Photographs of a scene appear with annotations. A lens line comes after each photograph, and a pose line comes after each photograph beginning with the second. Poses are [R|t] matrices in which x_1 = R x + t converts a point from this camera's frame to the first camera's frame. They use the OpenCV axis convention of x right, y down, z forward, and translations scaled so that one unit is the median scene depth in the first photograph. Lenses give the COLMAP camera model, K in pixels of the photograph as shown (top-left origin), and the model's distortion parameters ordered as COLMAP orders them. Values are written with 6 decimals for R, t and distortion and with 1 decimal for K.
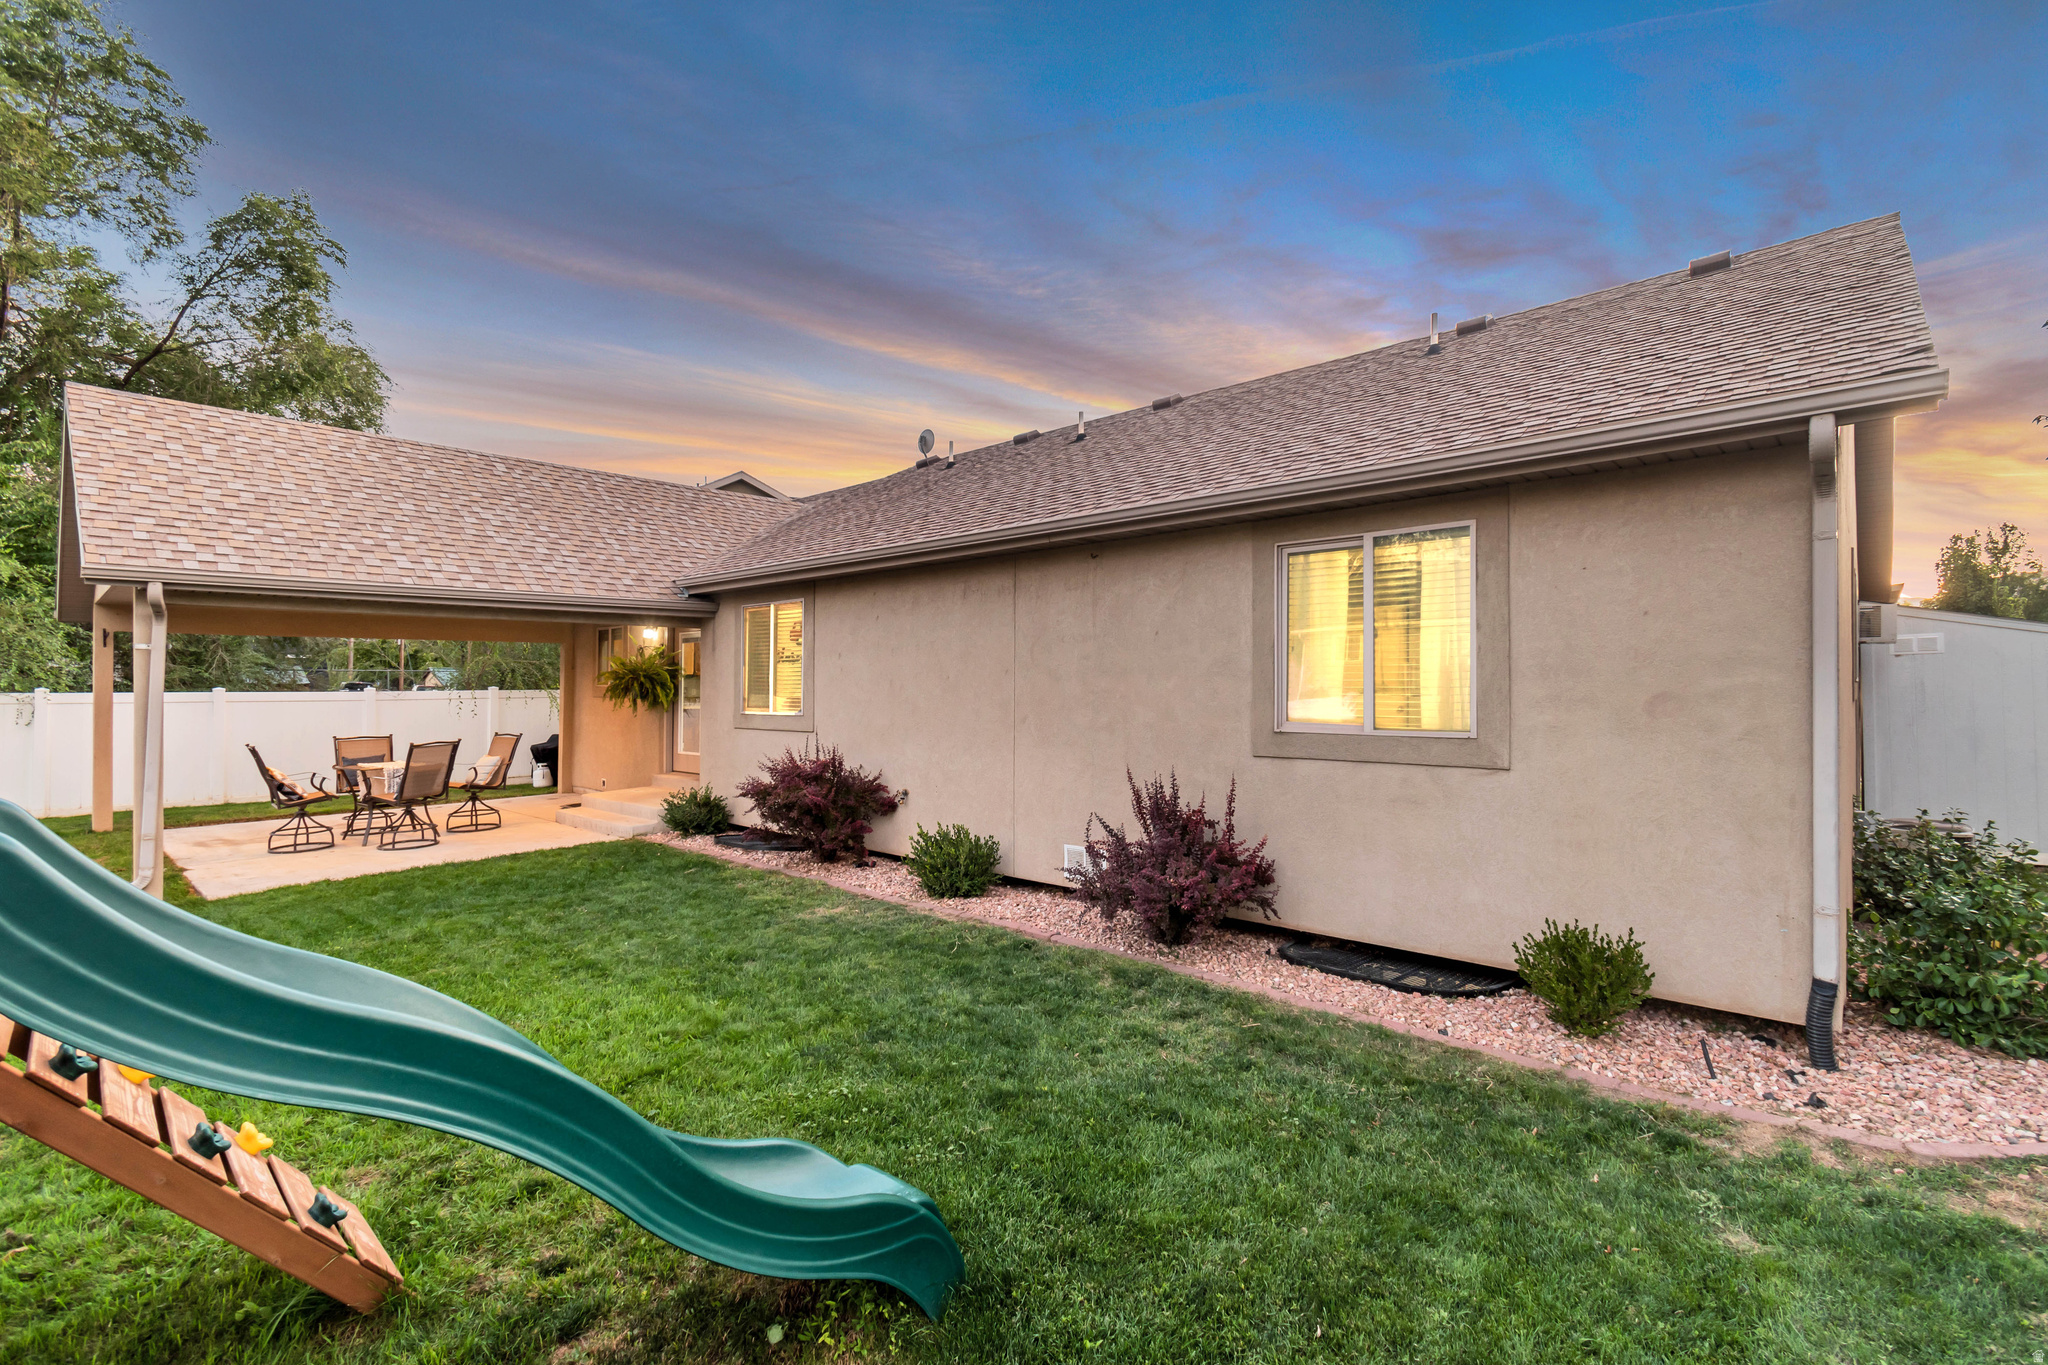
lens RADIAL K [[912.2, 0, 1035.3], [0, 912.2, 691.7], [0, 0, 1]] dist [0.005602, -0.000565]
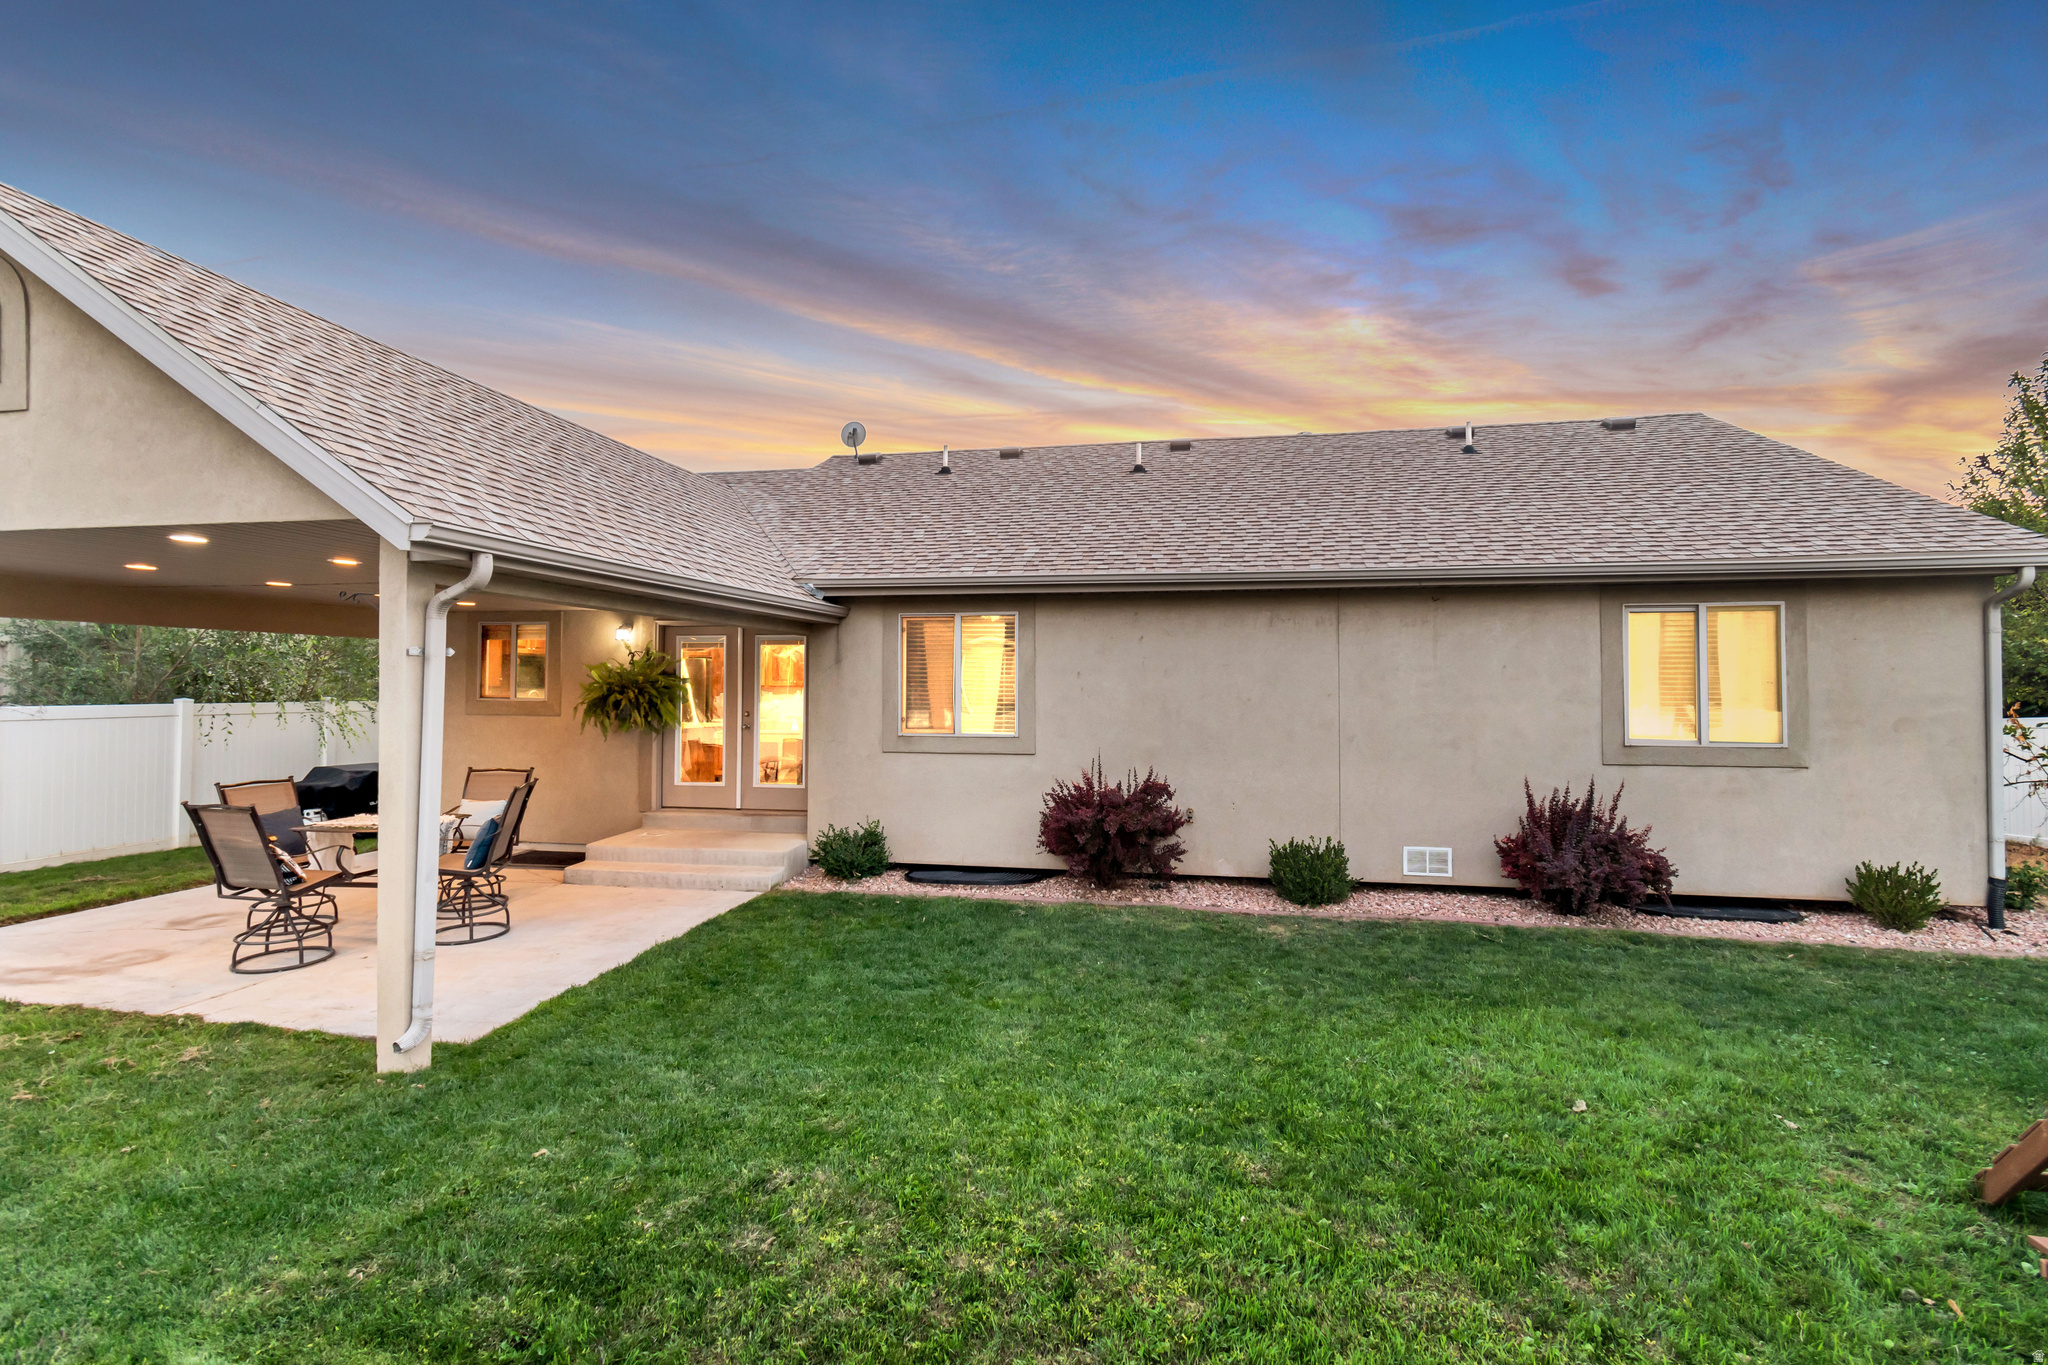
lens RADIAL K [[915.9, 0, 1028.8], [0, 915.9, 675.7], [0, 0, 1]] dist [0.007070, -0.001221]
pose [[0.855115, 0.012281, 0.518293, -1.355267], [-0.002281, 0.999799, -0.019927, -0.033669], [-0.518434, 0.015858, 0.854971, 0.351898]]
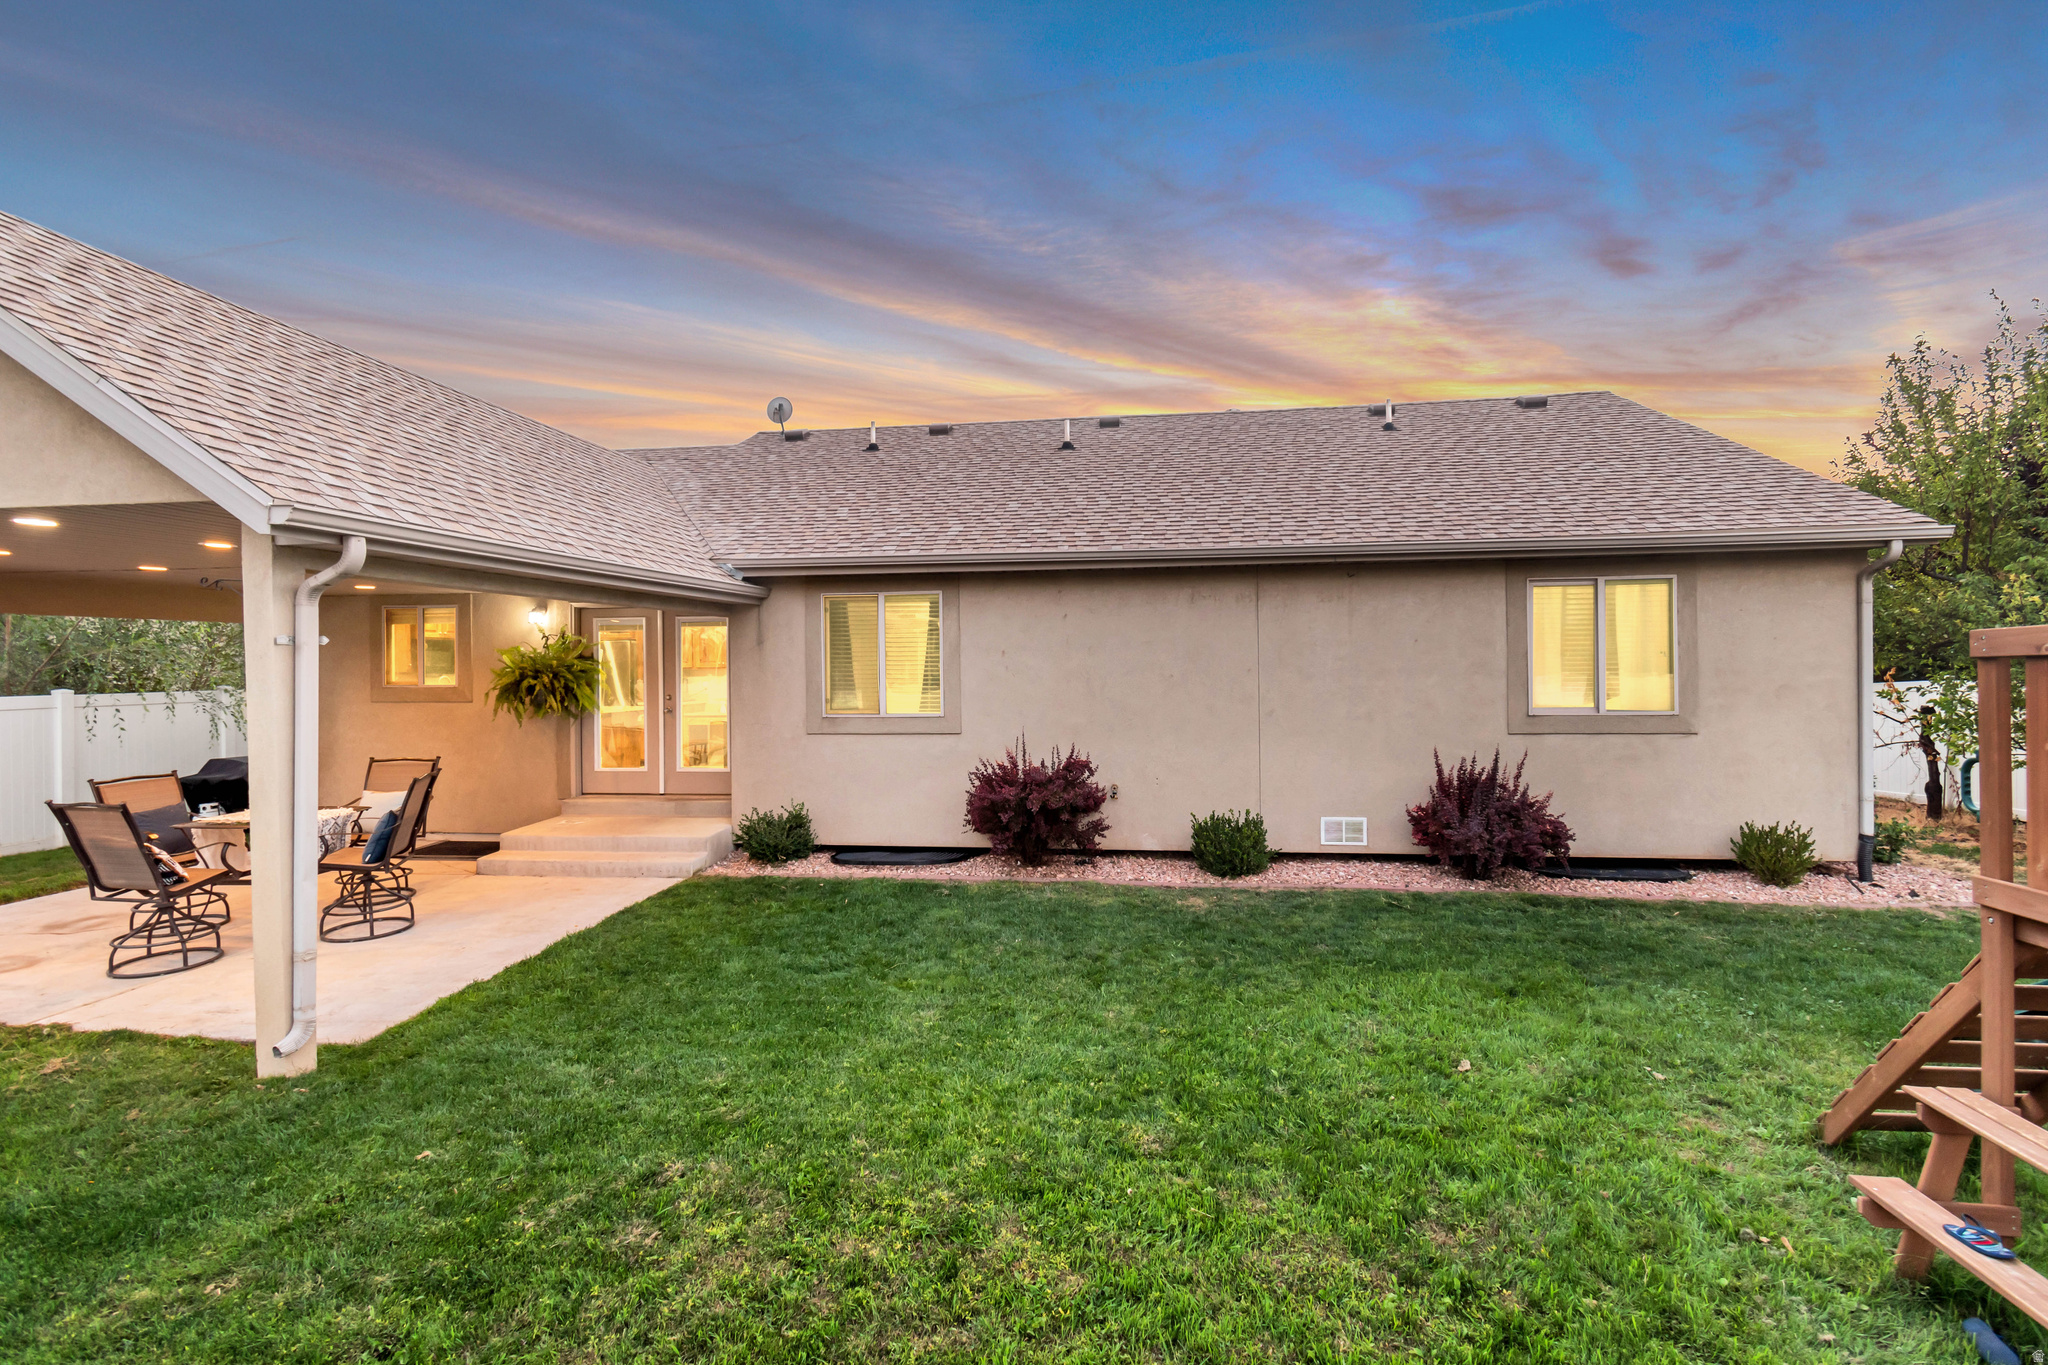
lens RADIAL K [[913.7, 0, 1026.4], [0, 913.7, 674.1], [0, 0, 1]] dist [0.006795, -0.001184]
pose [[0.825044, -0.011816, 0.564944, -1.317026], [0.011424, 0.999926, 0.004231, -0.037772], [-0.564952, 0.002964, 0.825118, 0.334163]]
